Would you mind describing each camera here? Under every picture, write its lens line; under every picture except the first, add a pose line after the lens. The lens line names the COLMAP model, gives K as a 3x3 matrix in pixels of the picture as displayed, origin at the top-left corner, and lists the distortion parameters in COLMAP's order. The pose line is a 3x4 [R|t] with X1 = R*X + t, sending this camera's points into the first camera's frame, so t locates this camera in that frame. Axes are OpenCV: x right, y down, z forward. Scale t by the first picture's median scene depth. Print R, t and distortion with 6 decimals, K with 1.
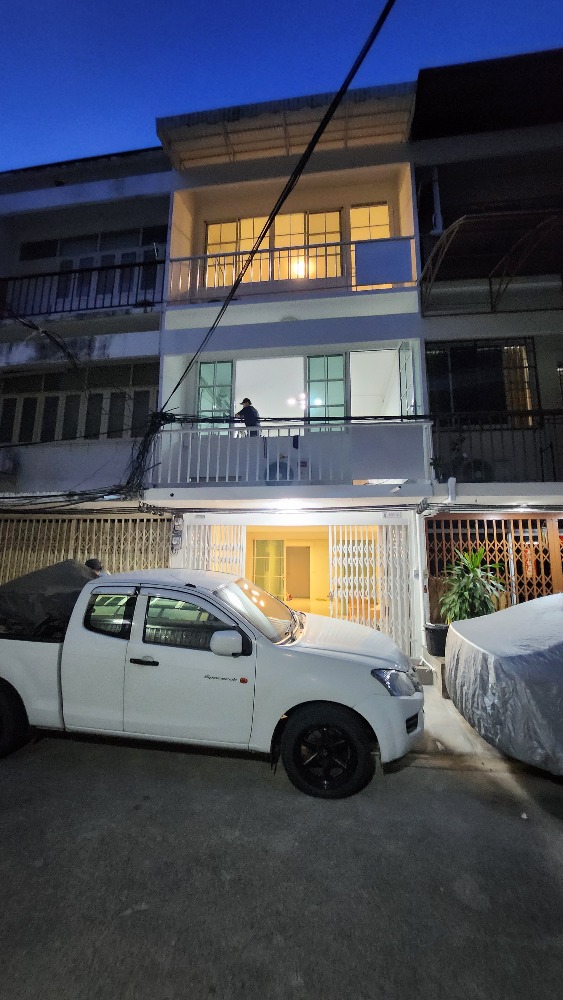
lens RADIAL K [[392.6, 0, 283.1], [0, 392.6, 498.9], [0, 0, 1]] dist [-0.001725, -0.000210]
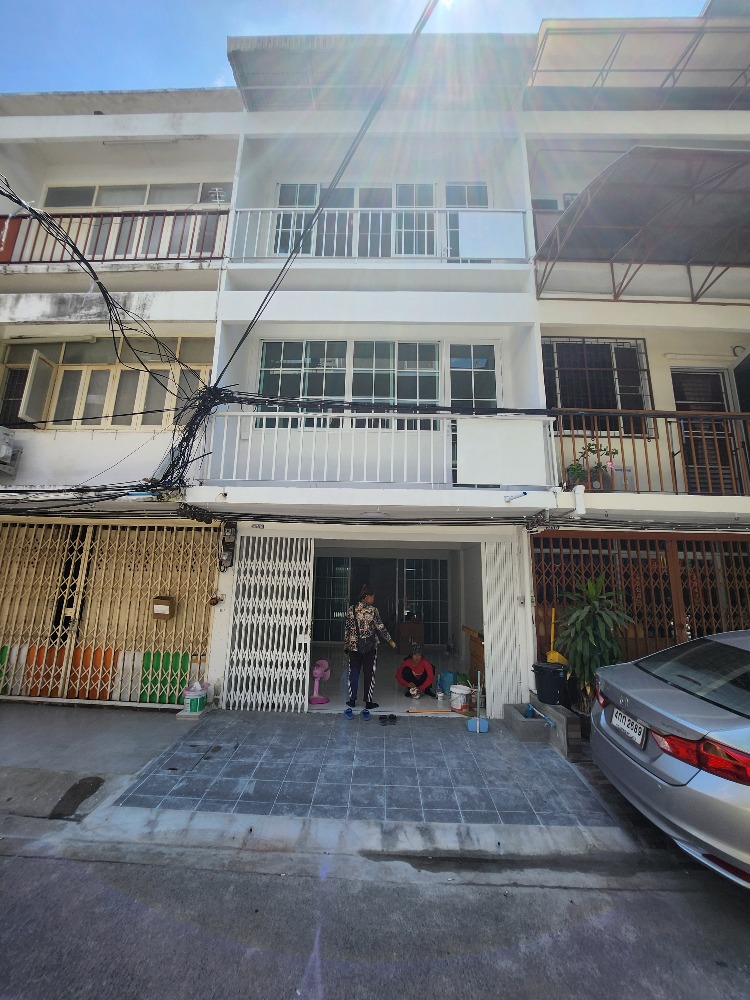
lens RADIAL K [[405.8, 0, 378.1], [0, 405.8, 497.8], [0, 0, 1]] dist [-0.007856, 0.000262]
pose [[0.993813, 0.037133, 0.104678, -0.058240], [-0.032164, 0.998292, -0.048770, 0.020619], [-0.106310, 0.045101, 0.993310, 0.157752]]
